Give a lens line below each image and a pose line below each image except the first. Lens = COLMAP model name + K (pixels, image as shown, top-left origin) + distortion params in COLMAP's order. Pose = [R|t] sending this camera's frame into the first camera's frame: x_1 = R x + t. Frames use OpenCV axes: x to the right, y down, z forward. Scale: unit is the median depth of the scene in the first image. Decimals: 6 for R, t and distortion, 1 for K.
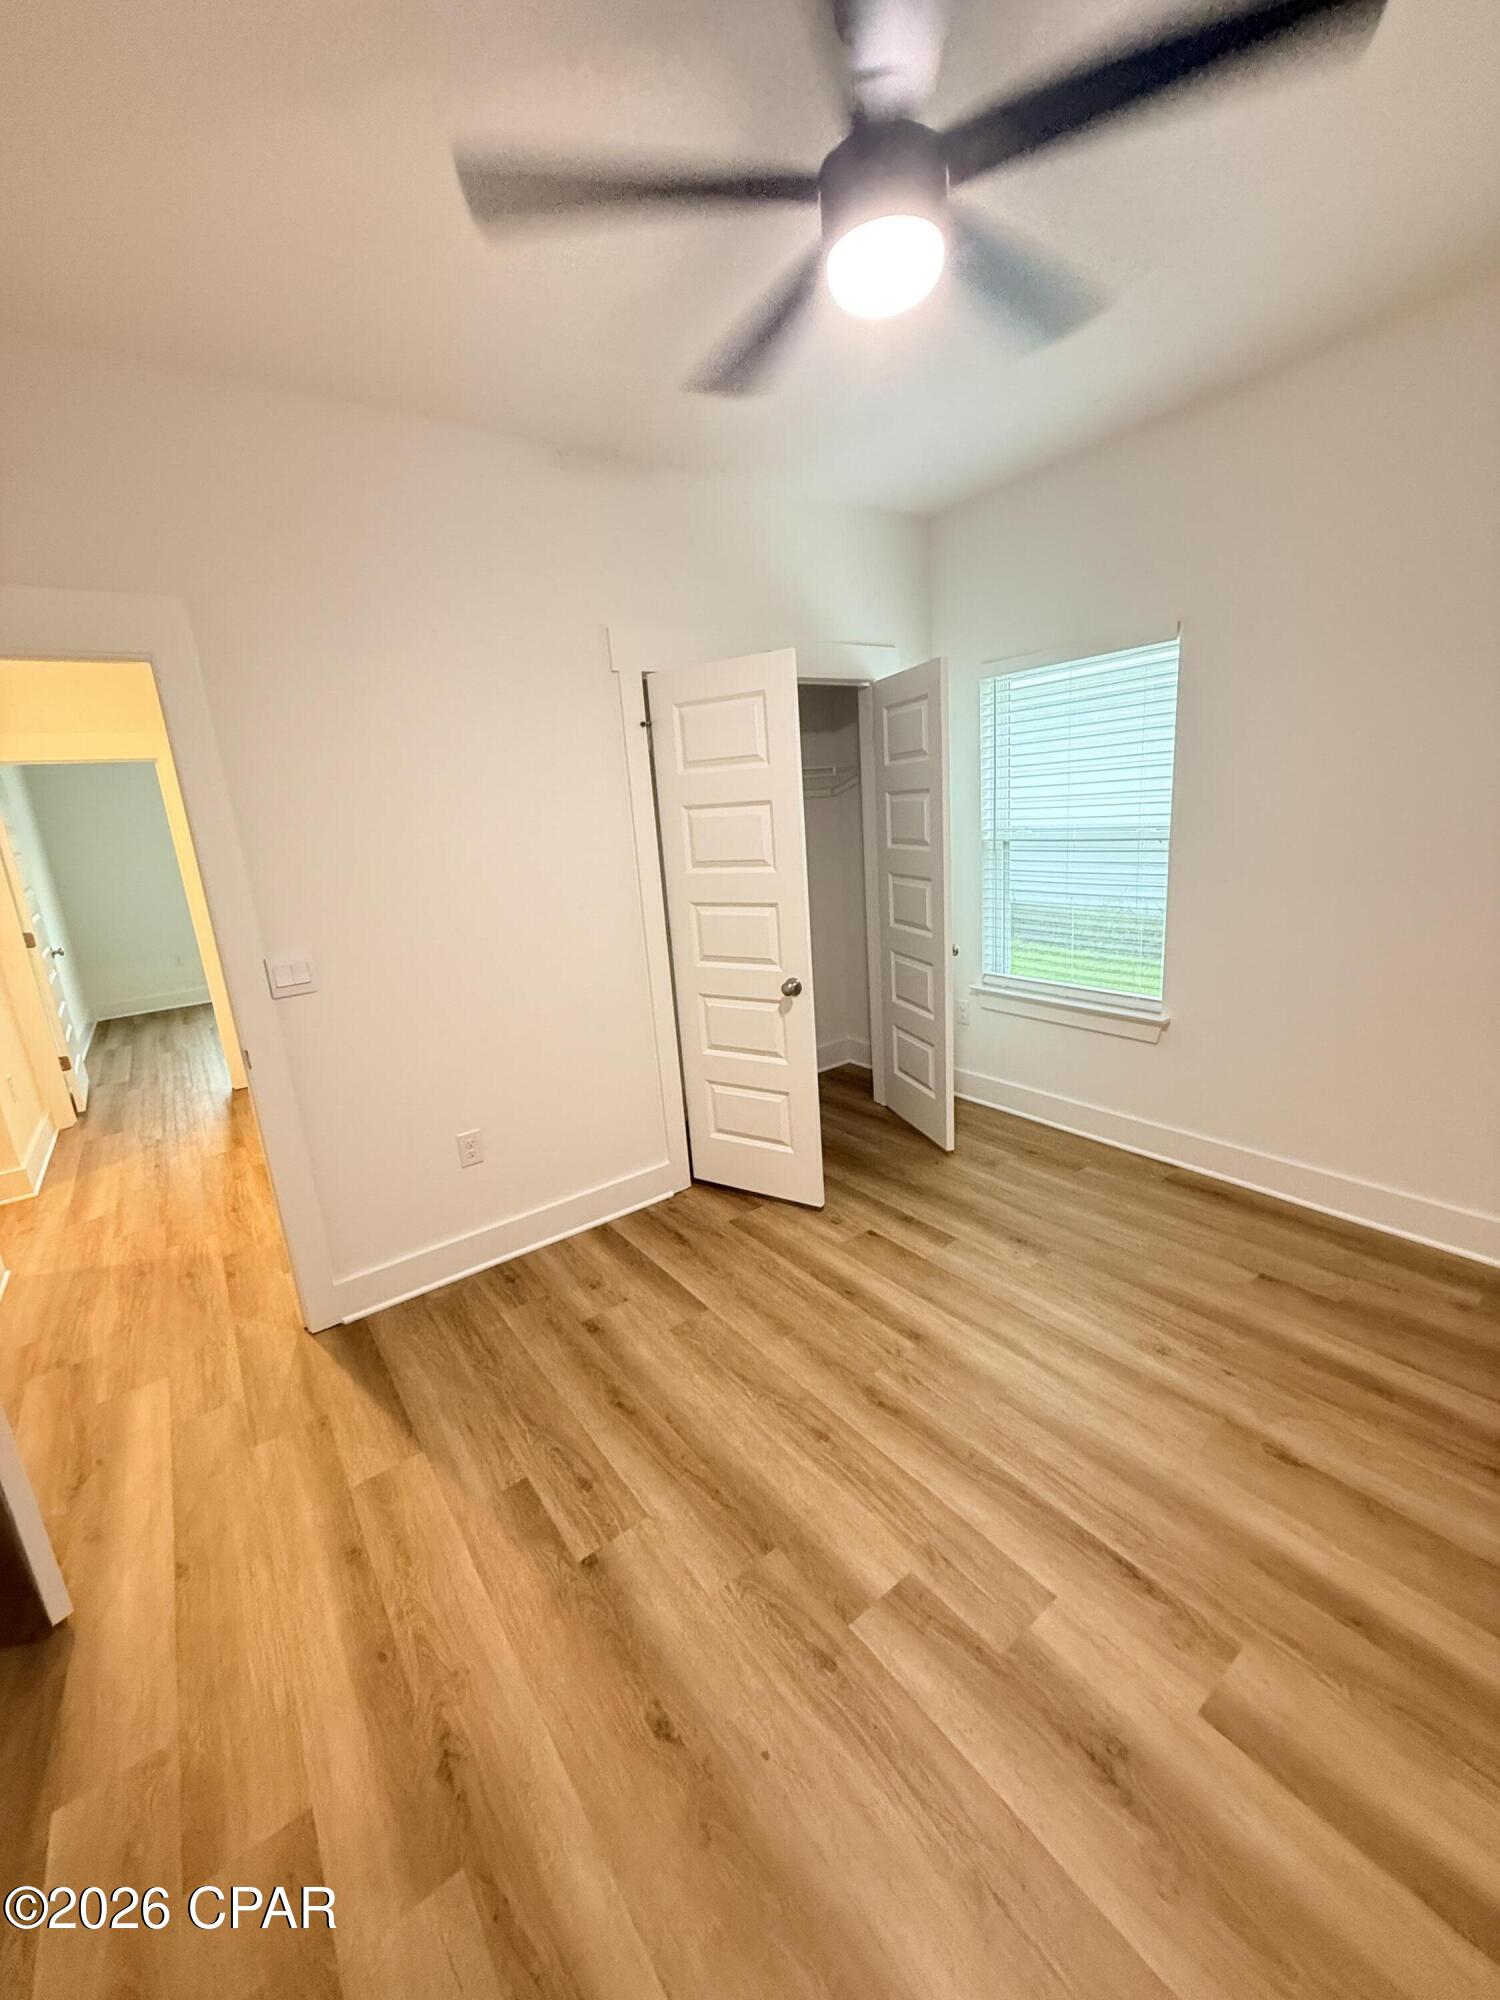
lens RADIAL K [[796.8, 0, 751.9], [0, 796.8, 995.6], [0, 0, 1]] dist [0.000323, -0.000179]
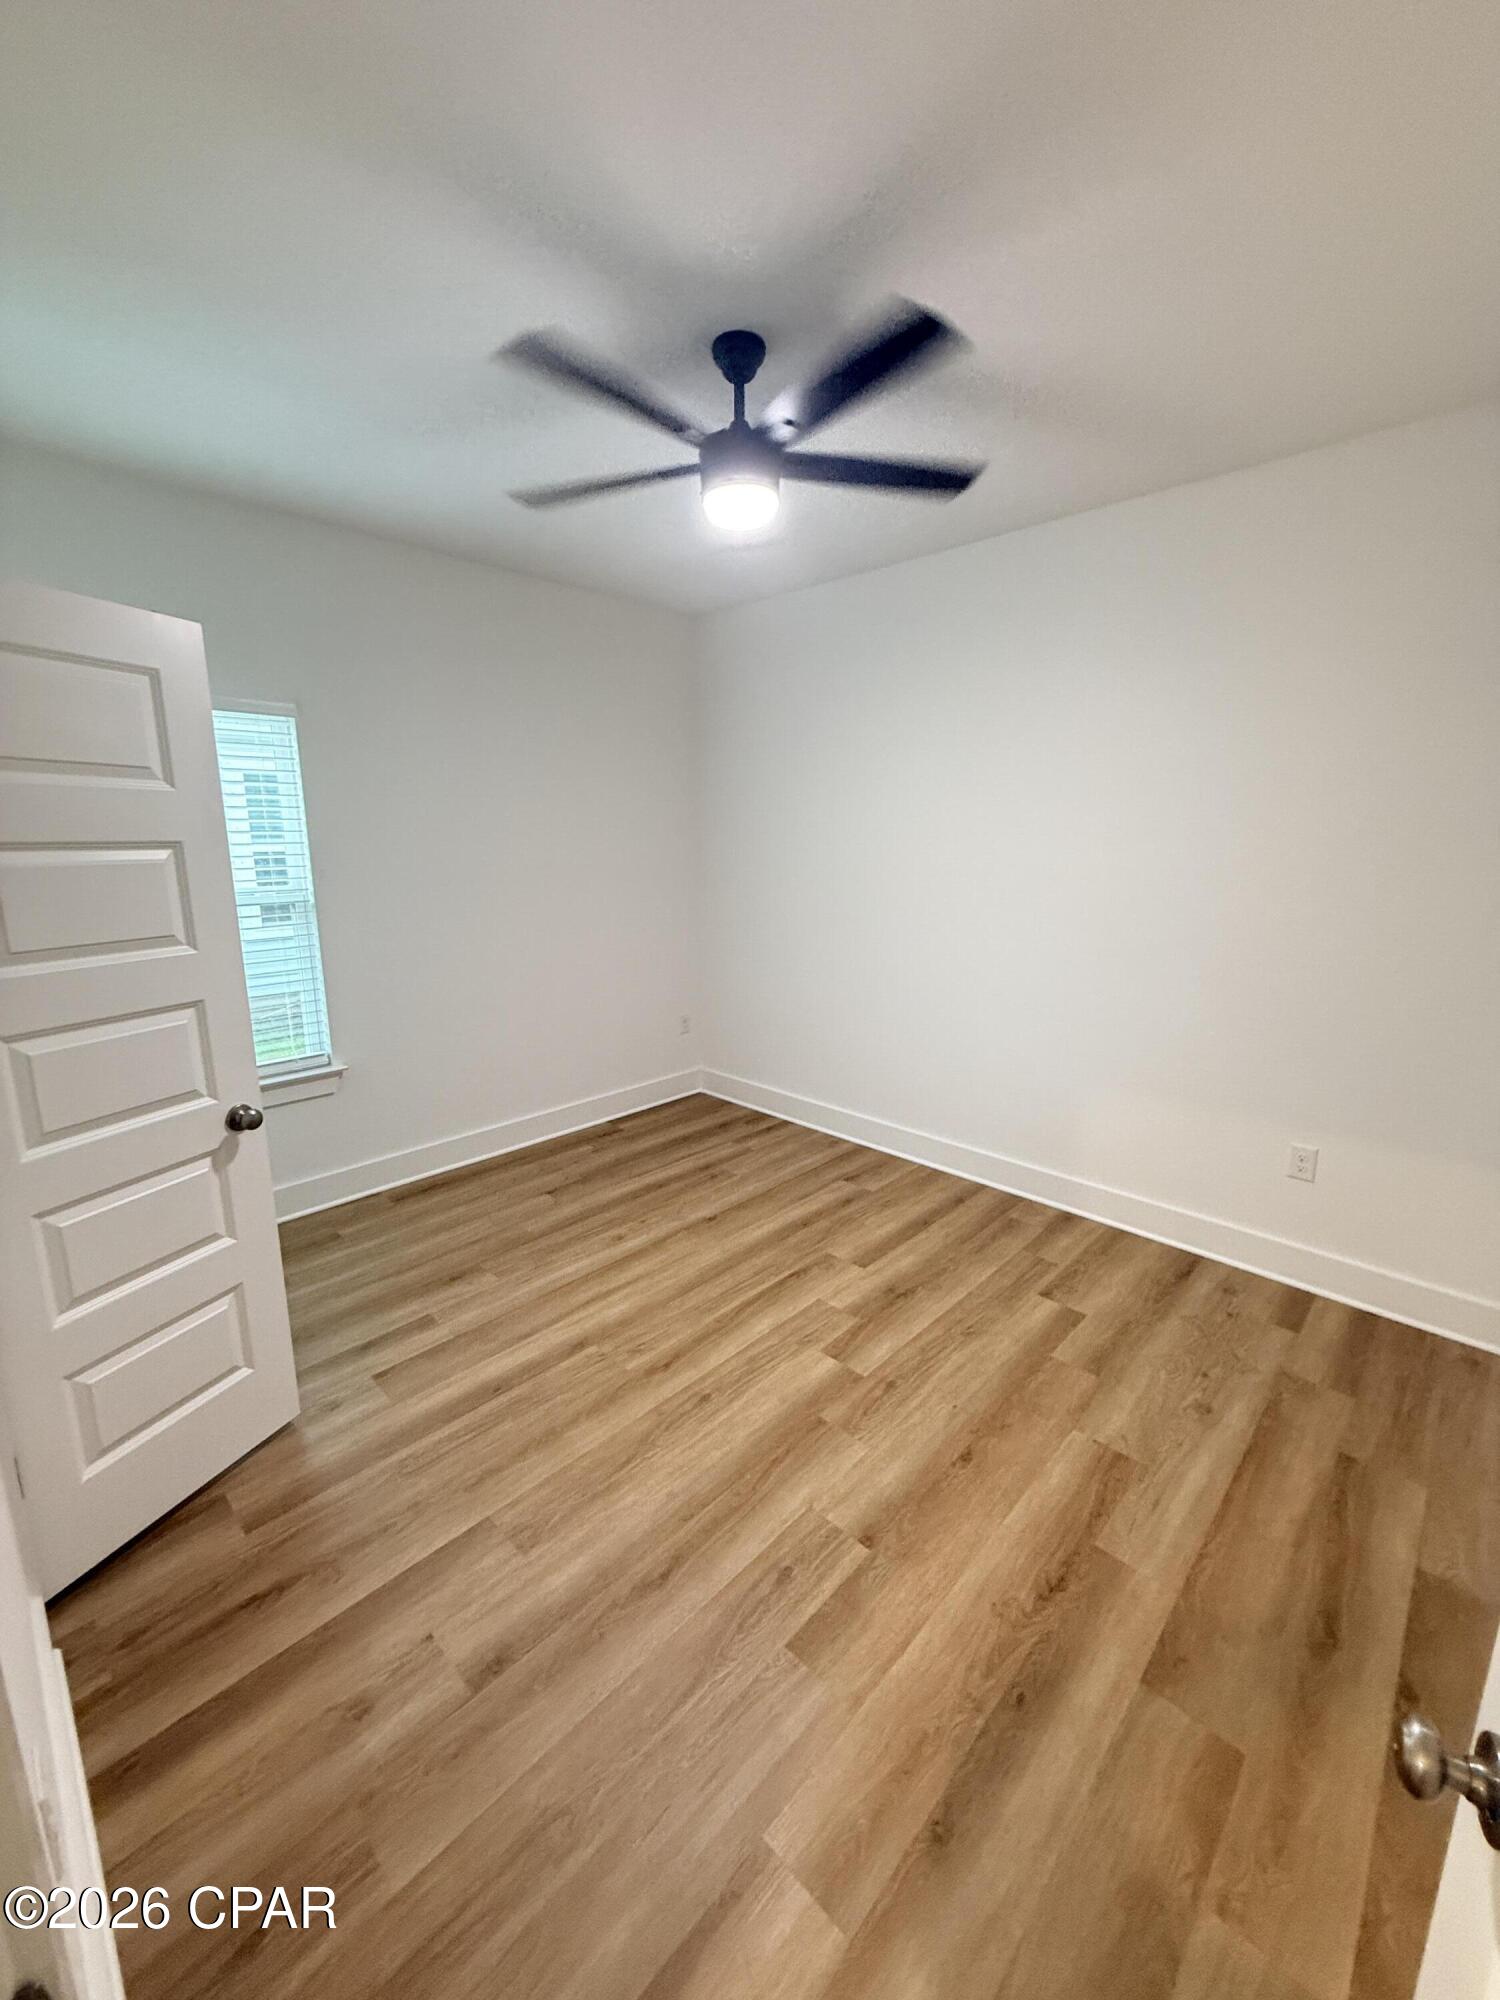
lens RADIAL K [[796.8, 0, 741.2], [0, 796.8, 1001.4], [0, 0, 1]] dist [0.000323, -0.000179]
pose [[-0.163130, -0.132774, 0.977630, -0.973858], [0.244696, 0.954498, 0.170463, -0.170435], [-0.955778, 0.267030, -0.123218, 0.958920]]
